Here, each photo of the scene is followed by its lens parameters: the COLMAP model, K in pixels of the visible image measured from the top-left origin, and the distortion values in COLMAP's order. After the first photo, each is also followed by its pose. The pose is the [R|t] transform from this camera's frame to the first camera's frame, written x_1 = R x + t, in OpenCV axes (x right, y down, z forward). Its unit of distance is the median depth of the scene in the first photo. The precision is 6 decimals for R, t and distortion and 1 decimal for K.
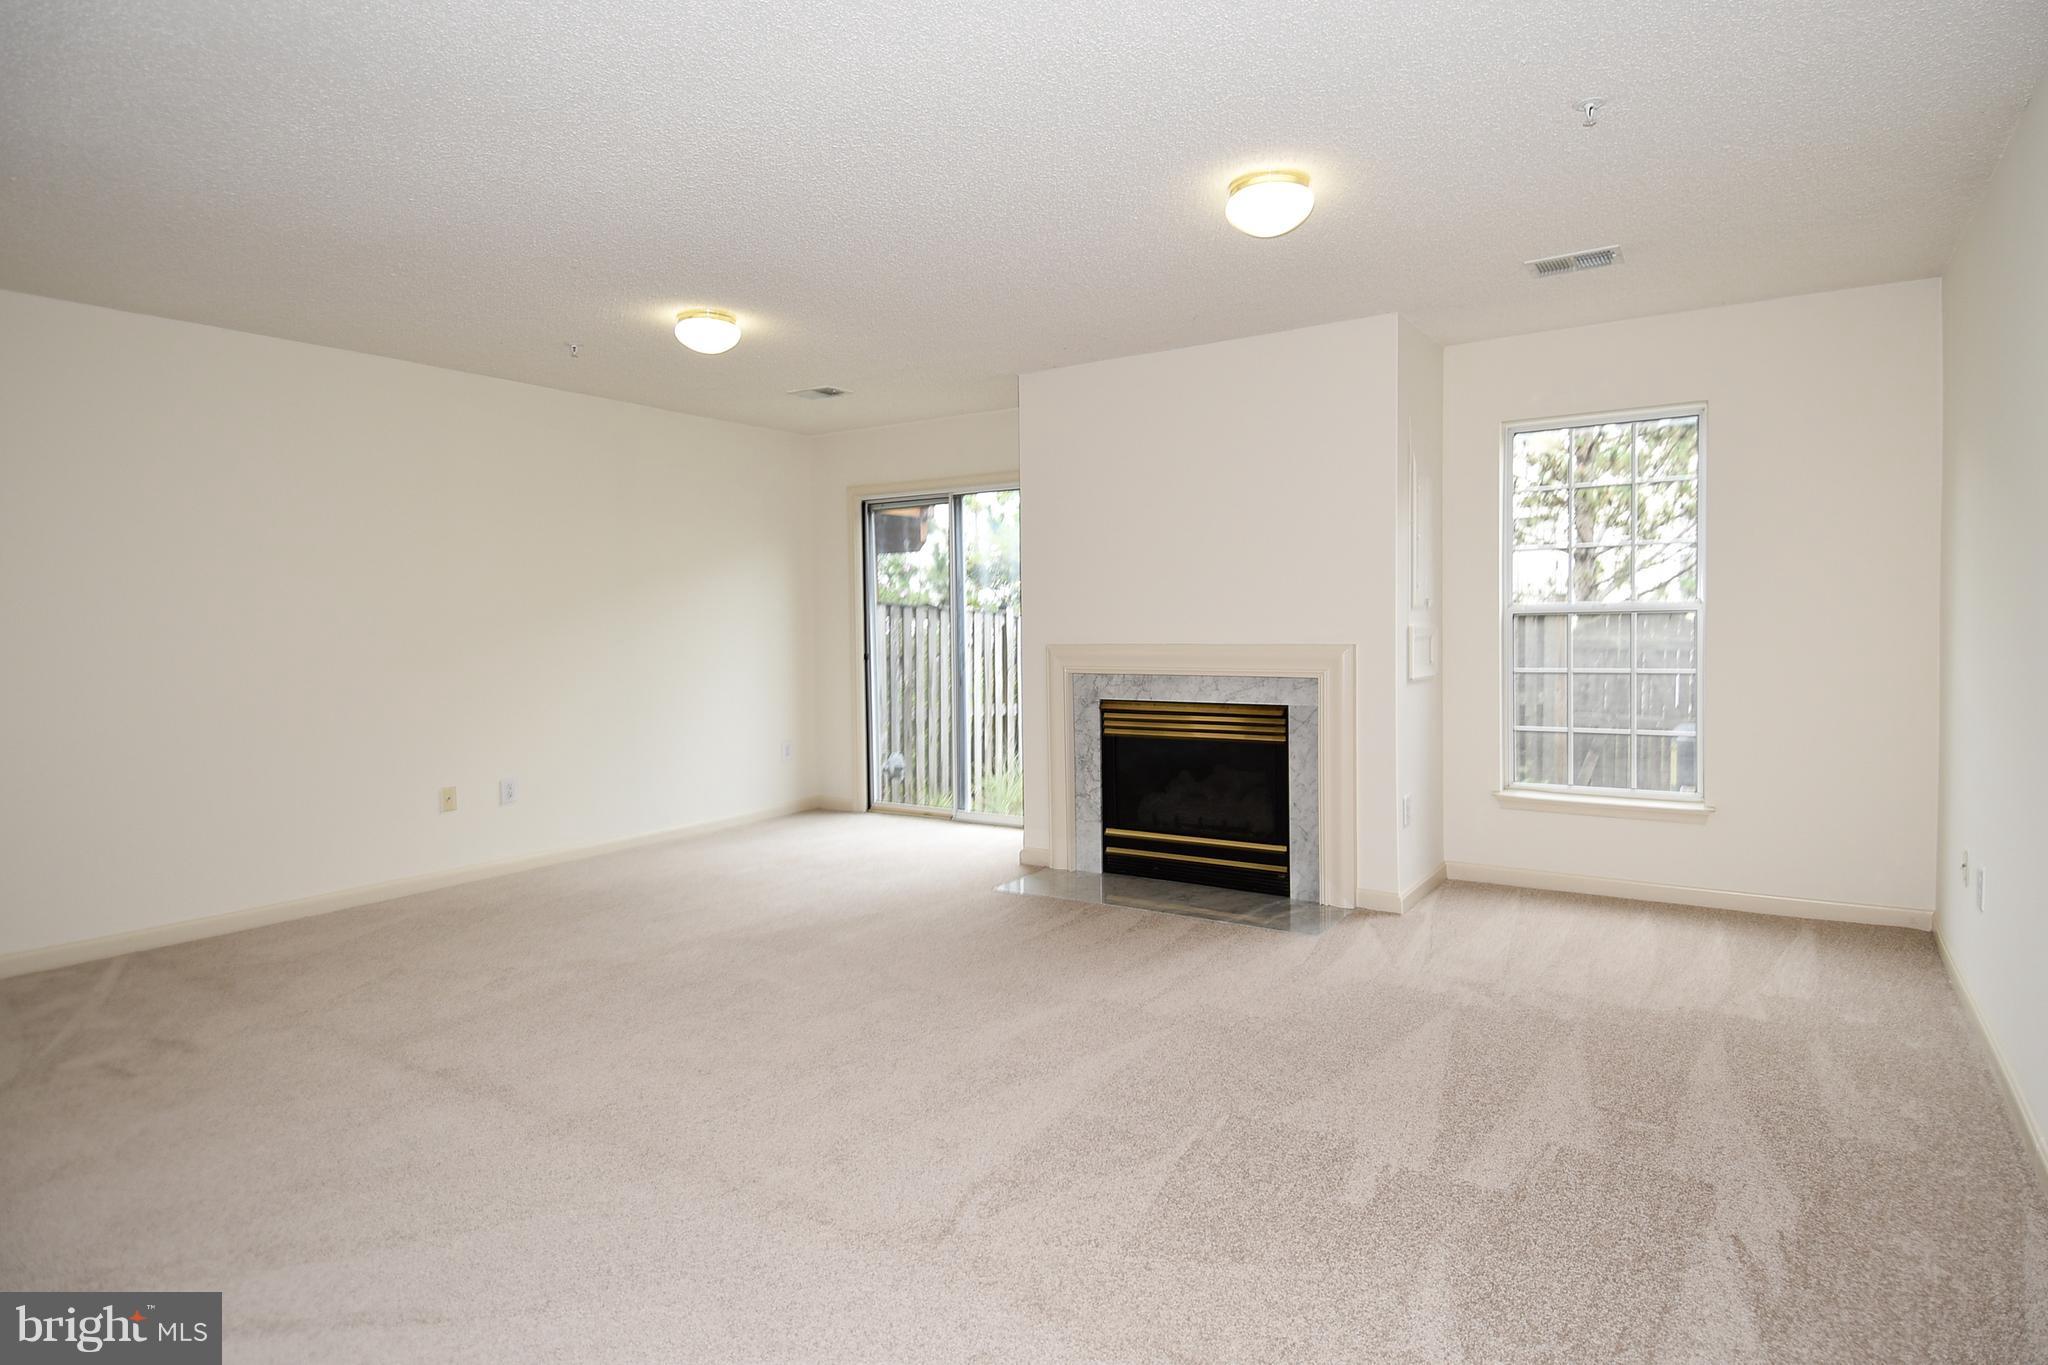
lens RADIAL K [[1112.1, 0, 1043.0], [0, 1112.1, 680.3], [0, 0, 1]] dist [0.033204, -0.045797]
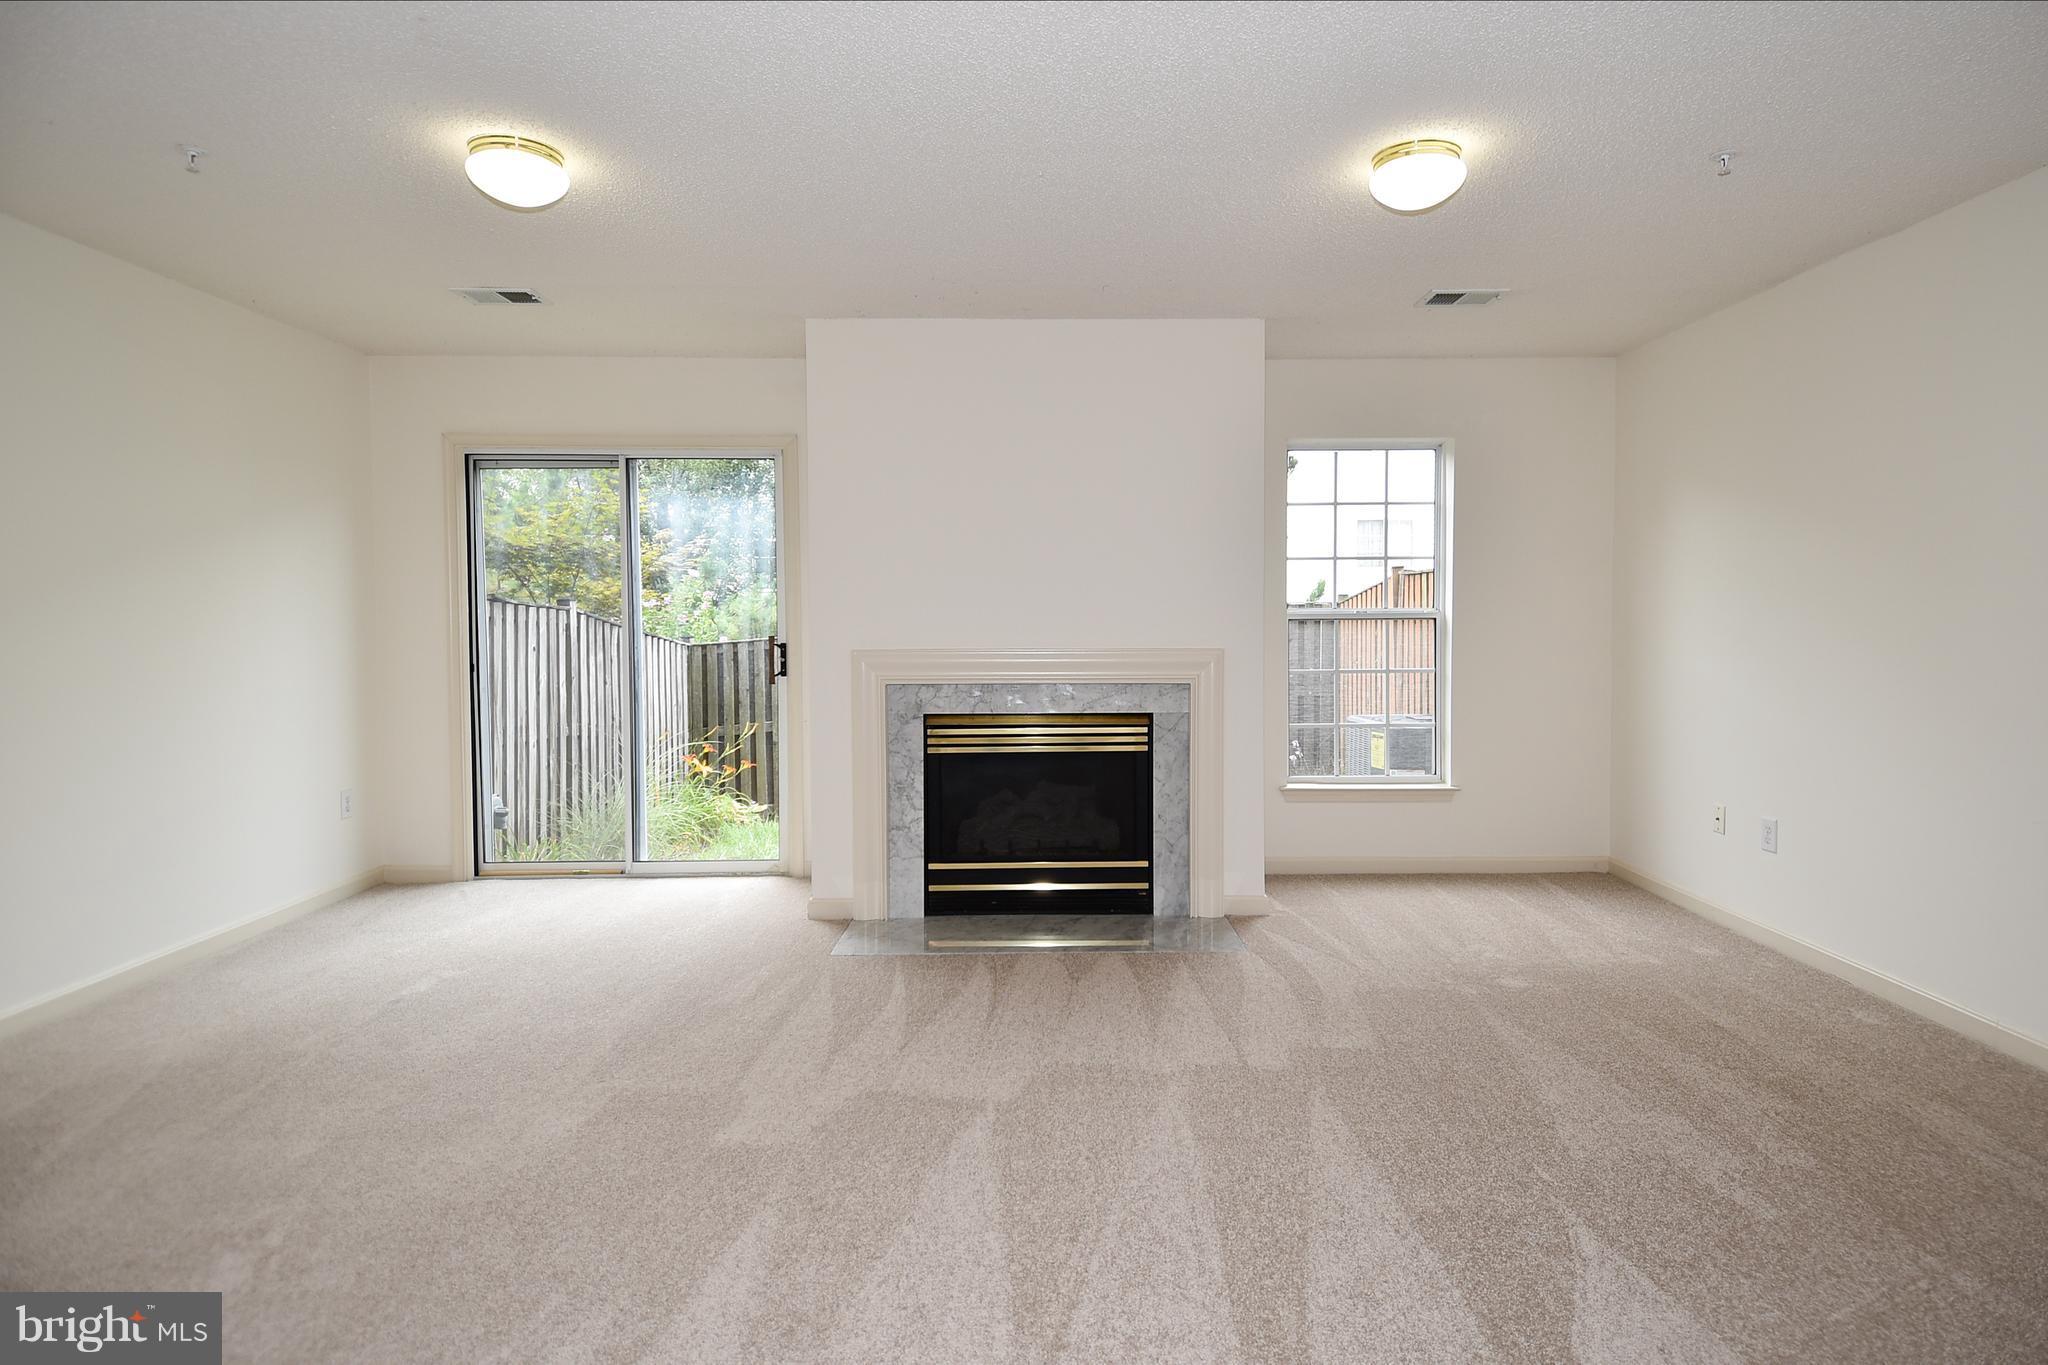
lens RADIAL K [[1112.1, 0, 1043.0], [0, 1112.1, 680.3], [0, 0, 1]] dist [0.033204, -0.045797]
pose [[0.824014, -0.022447, 0.566125, -0.370137], [0.022041, 0.999729, 0.007558, -0.013411], [-0.566141, 0.006250, 0.824285, 0.252913]]
